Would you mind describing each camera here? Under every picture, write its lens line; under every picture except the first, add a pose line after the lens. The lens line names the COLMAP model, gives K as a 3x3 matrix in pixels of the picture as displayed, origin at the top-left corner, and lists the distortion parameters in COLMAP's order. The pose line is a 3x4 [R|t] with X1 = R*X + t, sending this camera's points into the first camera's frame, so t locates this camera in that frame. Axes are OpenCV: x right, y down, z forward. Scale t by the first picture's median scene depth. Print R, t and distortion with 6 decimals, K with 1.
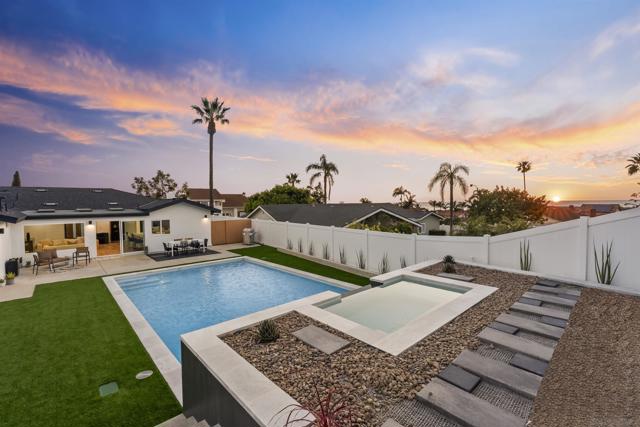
lens RADIAL K [[289.0, 0, 320.0], [0, 289.0, 213.5], [0, 0, 1]] dist [-0.002327, 0.000220]
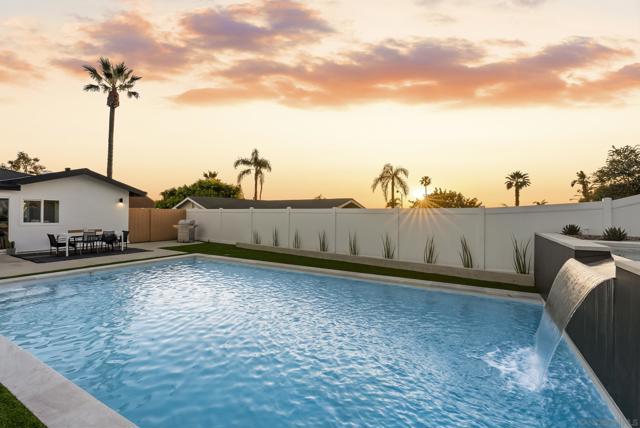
lens RADIAL K [[289.0, 0, 320.0], [0, 289.0, 214.0], [0, 0, 1]] dist [-0.002327, 0.000220]
pose [[0.950527, 0.023212, 0.309774, -0.084915], [-0.012281, 0.999233, -0.037192, 0.033341], [-0.310399, 0.031547, 0.950083, 0.109700]]
